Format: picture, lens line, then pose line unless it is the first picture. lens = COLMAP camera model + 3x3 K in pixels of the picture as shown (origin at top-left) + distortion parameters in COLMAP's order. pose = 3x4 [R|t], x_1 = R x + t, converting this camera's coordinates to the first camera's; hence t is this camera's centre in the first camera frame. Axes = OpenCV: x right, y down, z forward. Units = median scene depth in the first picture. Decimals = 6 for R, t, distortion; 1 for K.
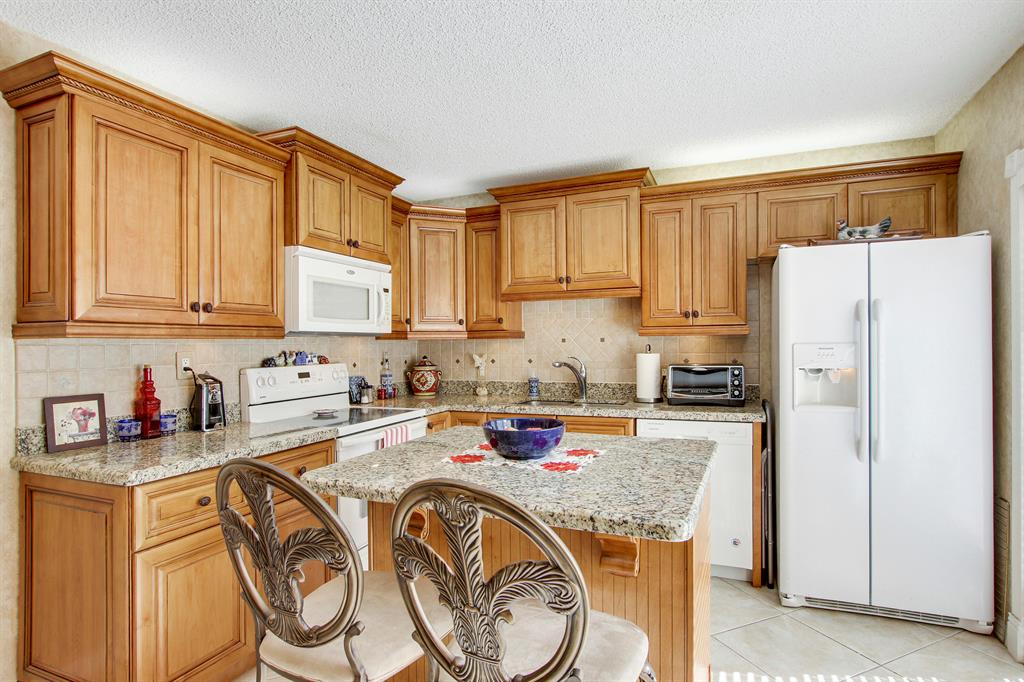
lens RADIAL K [[537.1, 0, 513.2], [0, 537.1, 341.3], [0, 0, 1]] dist [-0.014455, 0.002849]
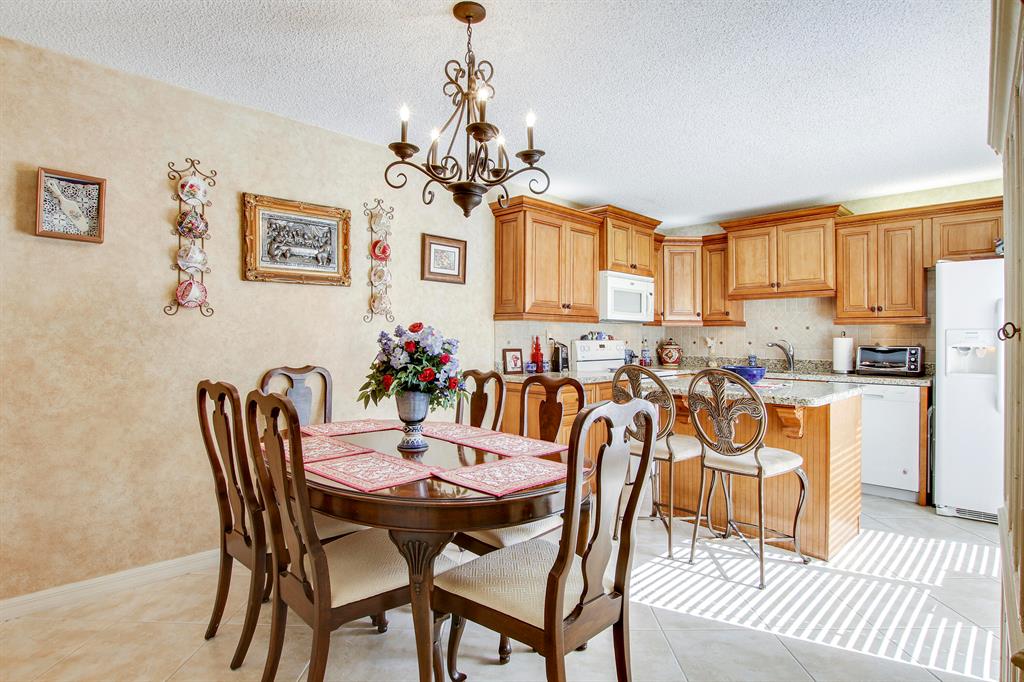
lens RADIAL K [[537.1, 0, 534.3], [0, 537.1, 320.8], [0, 0, 1]] dist [-0.014455, 0.002849]
pose [[0.936147, 0.005676, -0.351564, -0.003483], [-0.015058, 0.999600, -0.023959, 0.025340], [0.351287, 0.027723, 0.935857, -0.570922]]
